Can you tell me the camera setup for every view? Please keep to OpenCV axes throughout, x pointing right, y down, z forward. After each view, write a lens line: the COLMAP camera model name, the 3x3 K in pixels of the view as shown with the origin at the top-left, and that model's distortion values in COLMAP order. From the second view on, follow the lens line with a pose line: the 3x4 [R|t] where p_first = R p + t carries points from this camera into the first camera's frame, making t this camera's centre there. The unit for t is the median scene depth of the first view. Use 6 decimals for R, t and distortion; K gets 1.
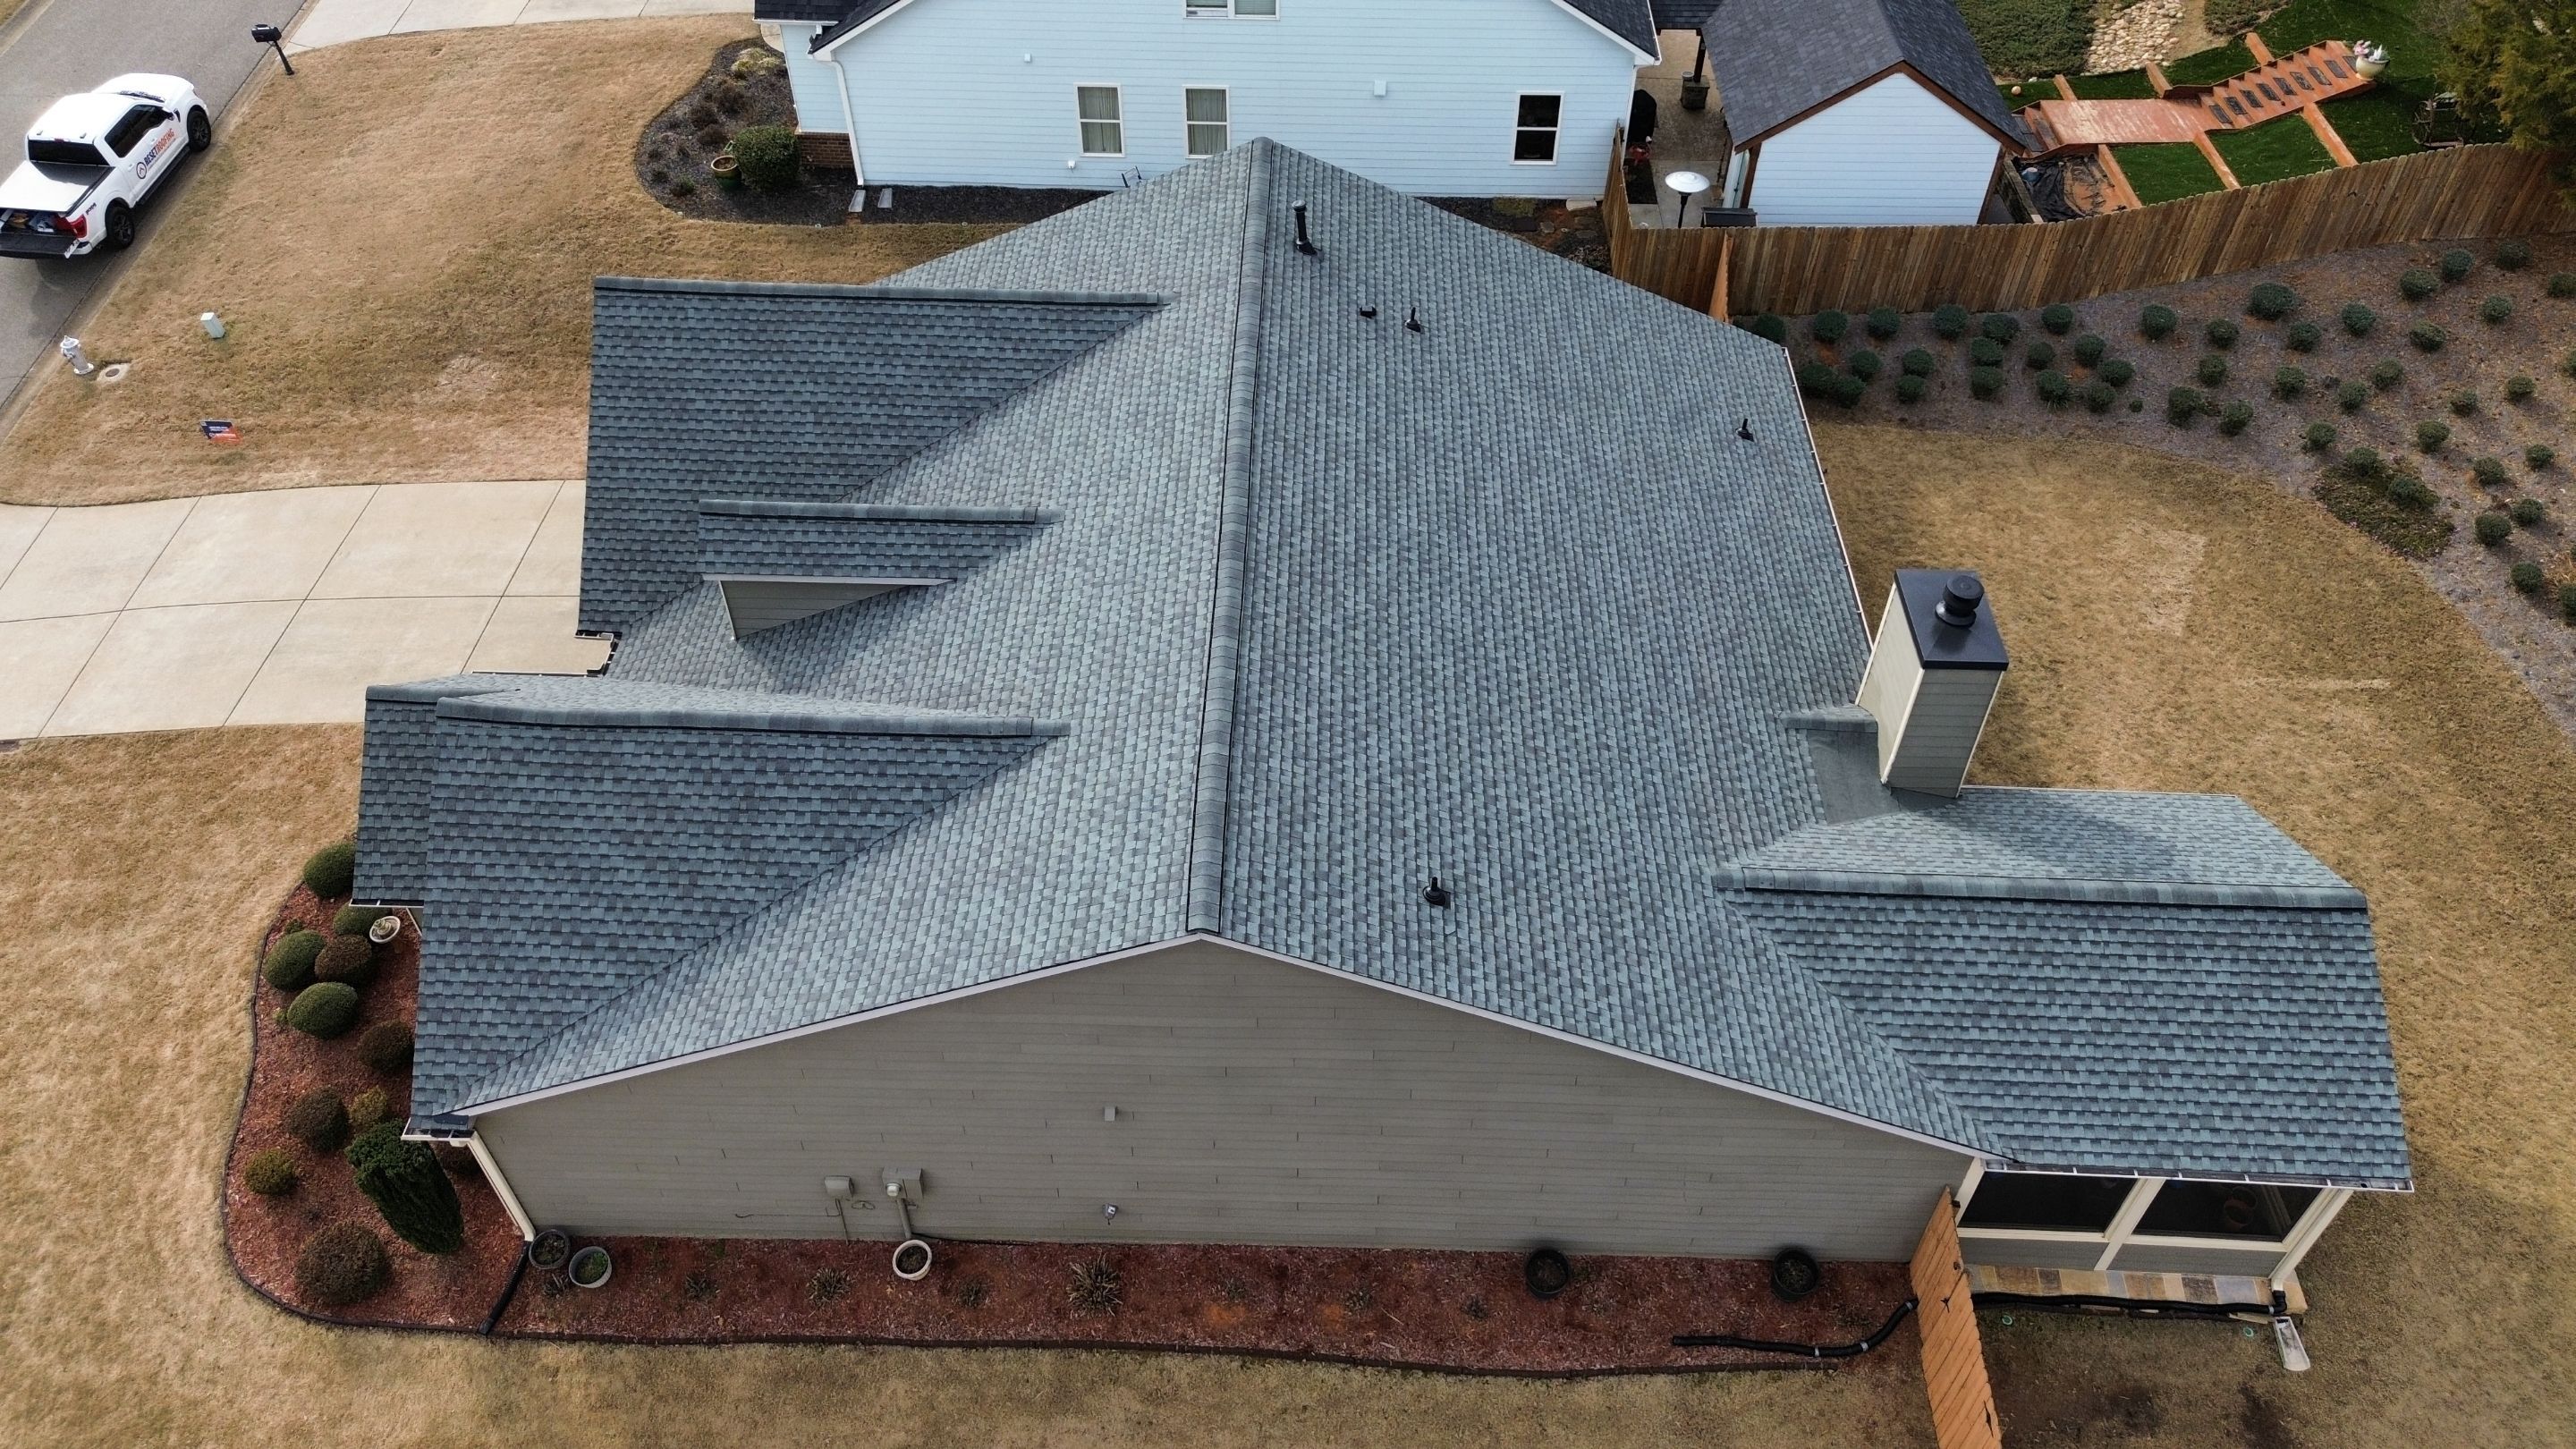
lens RADIAL K [[1818.8, 0, 1289.1], [0, 1818.8, 718.1], [0, 0, 1]] dist [0.068509, -0.060016]
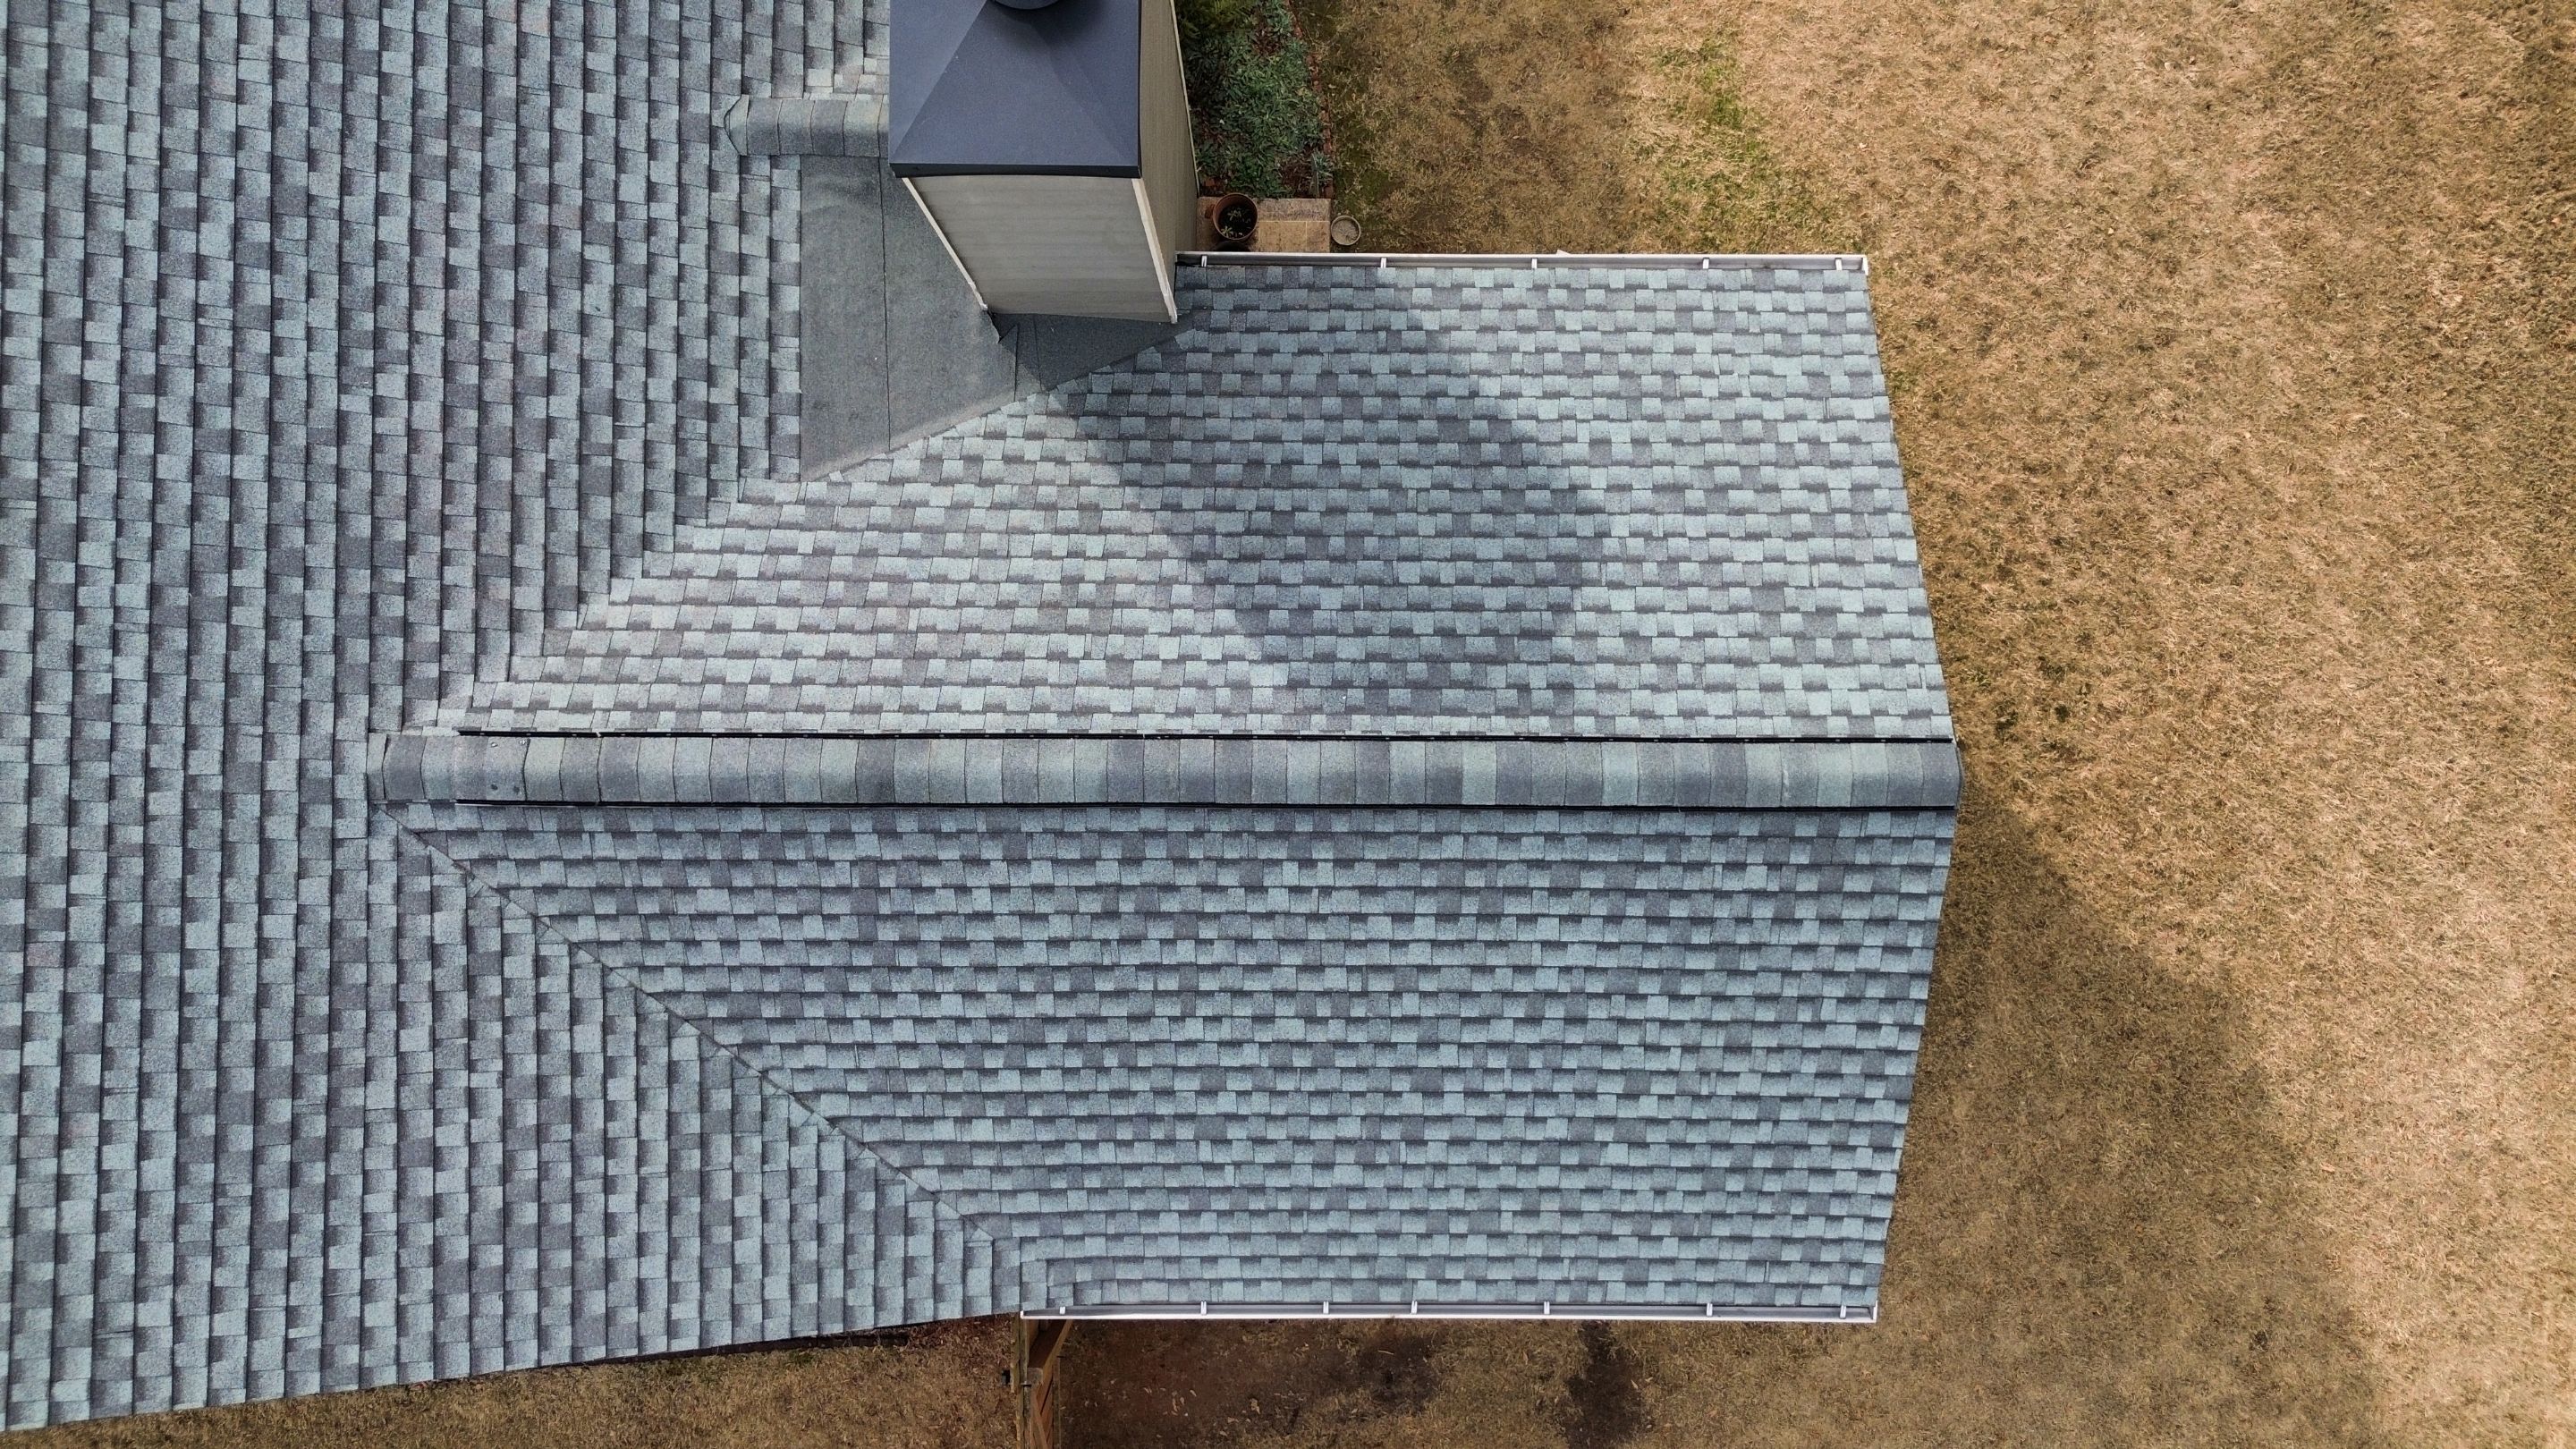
lens RADIAL K [[1818.8, 0, 1293.3], [0, 1818.8, 720.7], [0, 0, 1]] dist [0.068509, -0.060016]
pose [[0.999562, -0.029562, -0.001328, 0.422251], [0.022692, 0.736935, 0.675583, -0.182303], [-0.018993, -0.675317, 0.737283, 0.691465]]
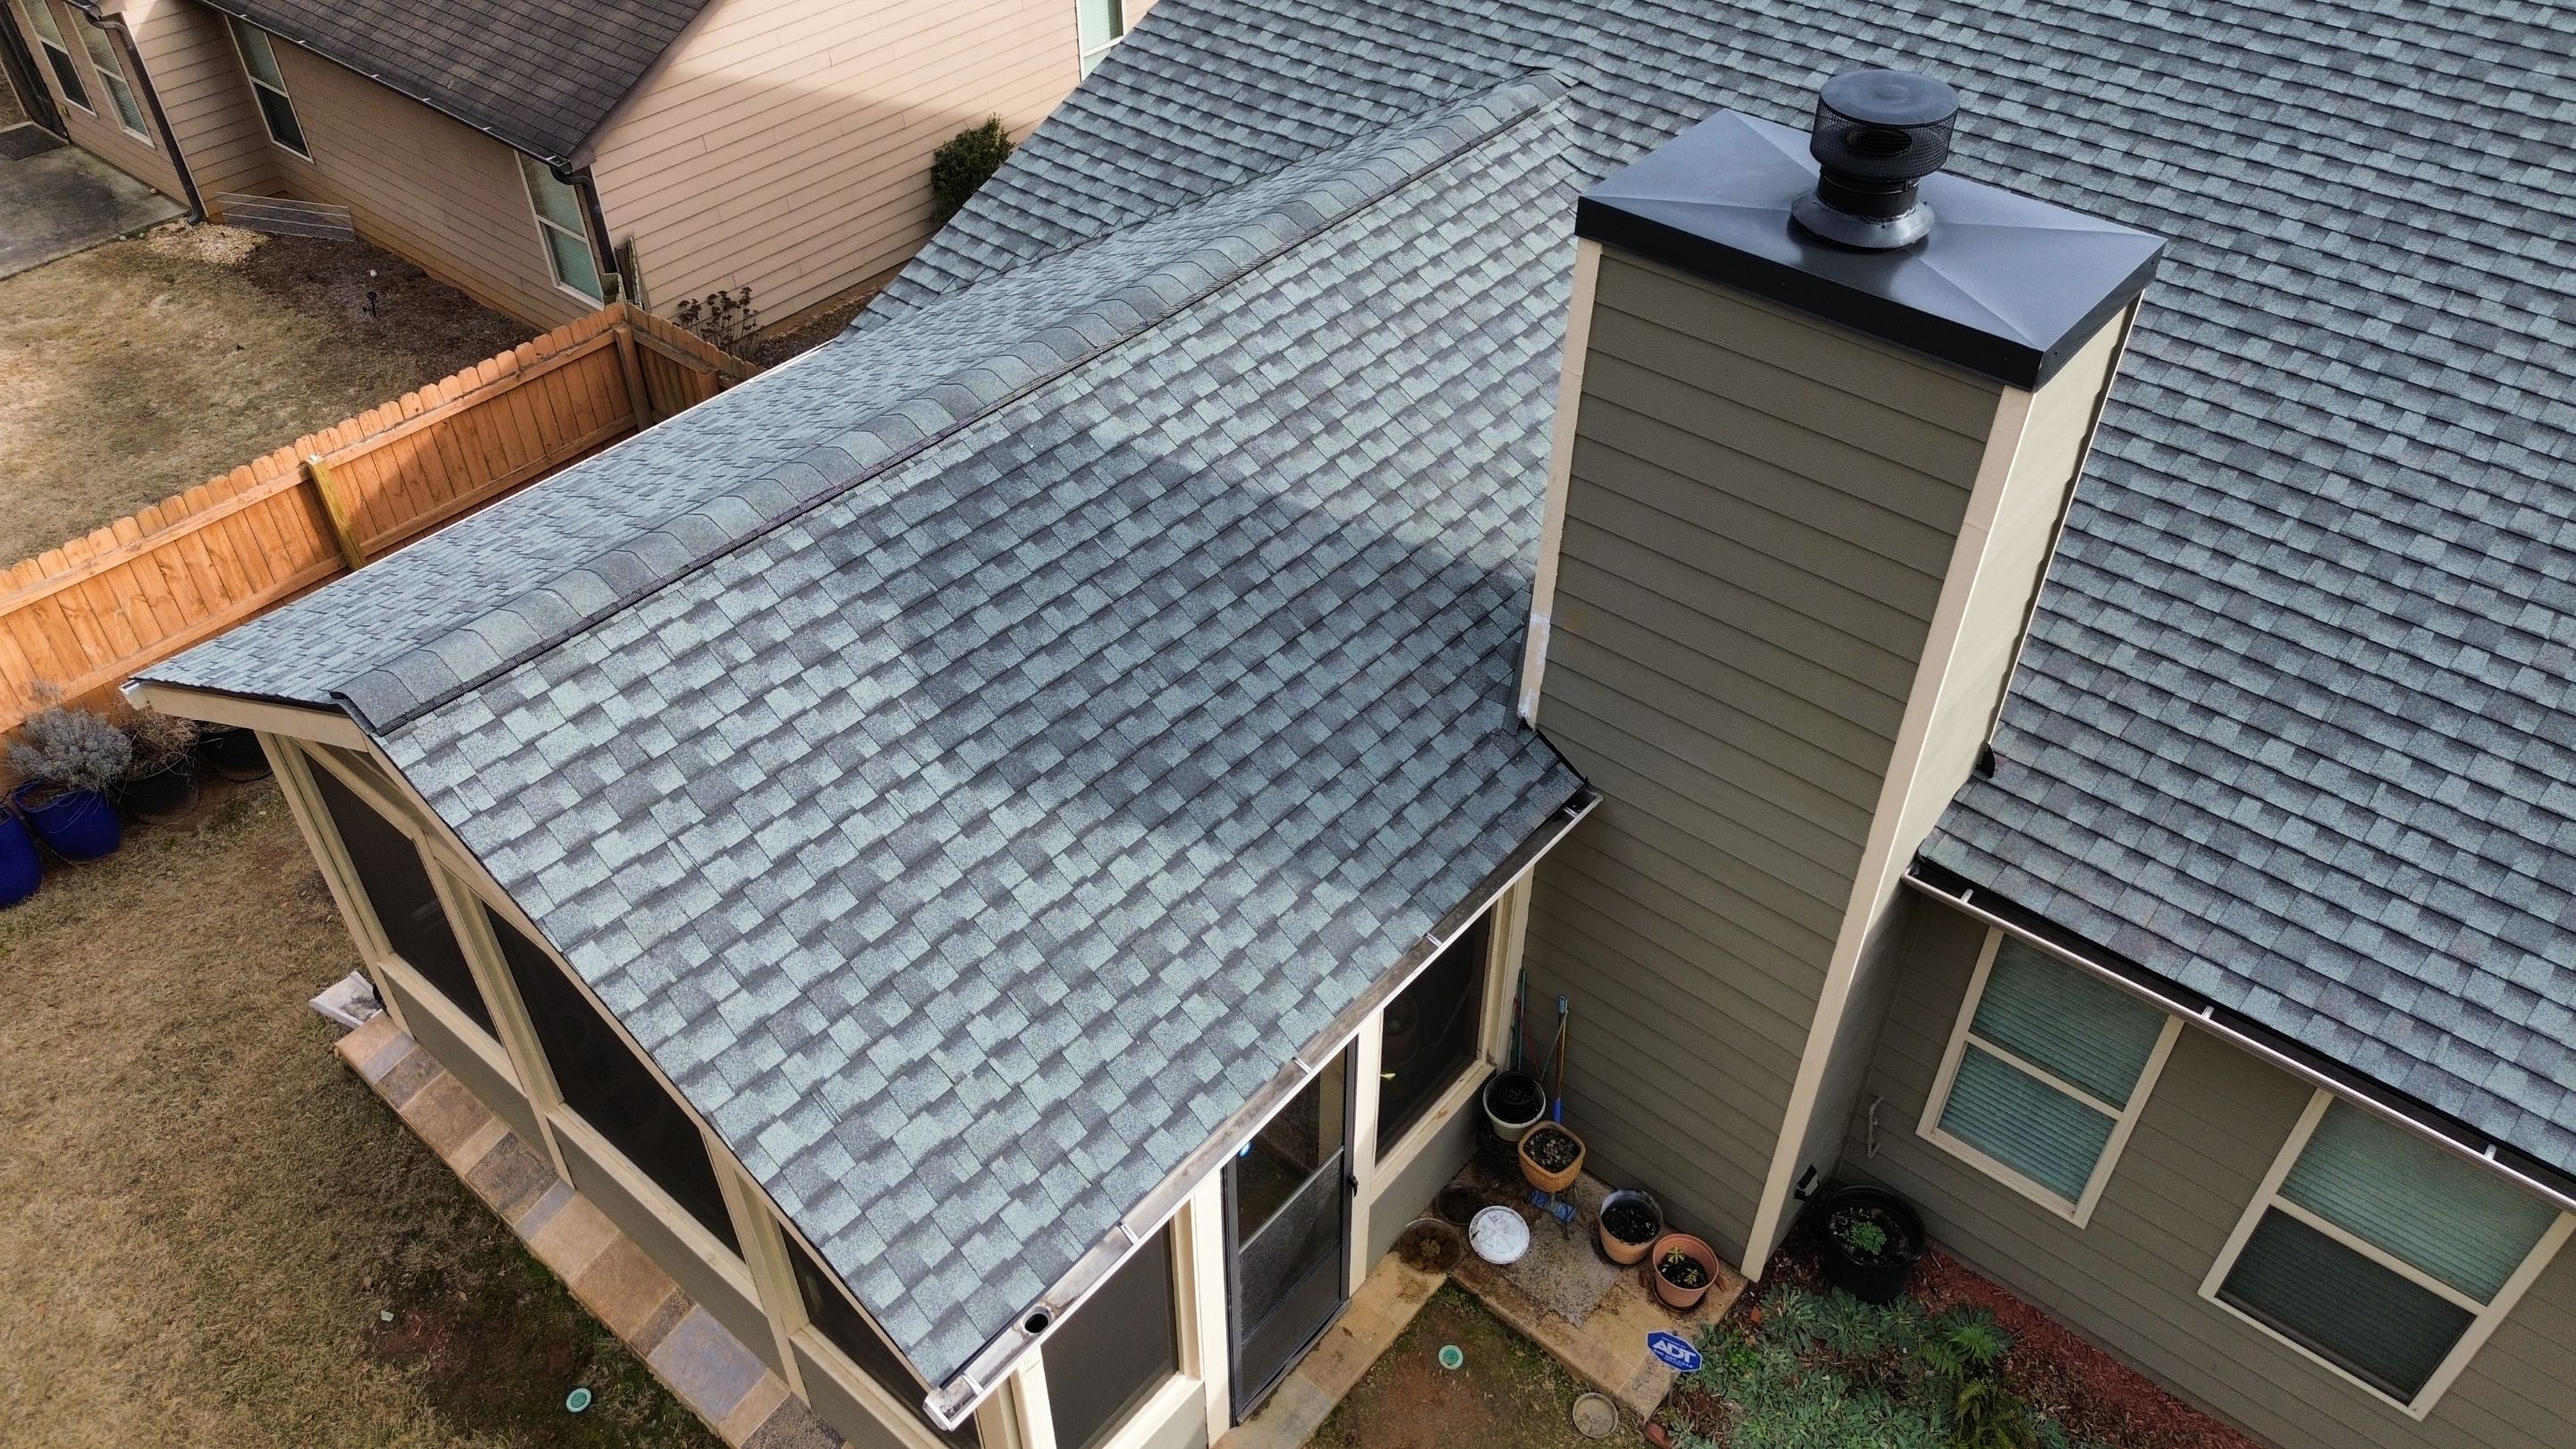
lens RADIAL K [[1818.8, 0, 1285.0], [0, 1818.8, 721.6], [0, 0, 1]] dist [0.068509, -0.060016]
pose [[-0.622355, 0.508053, -0.595446, 0.645853], [-0.556322, 0.248028, 0.793088, -0.218154], [0.550618, 0.824842, 0.128279, 1.015952]]
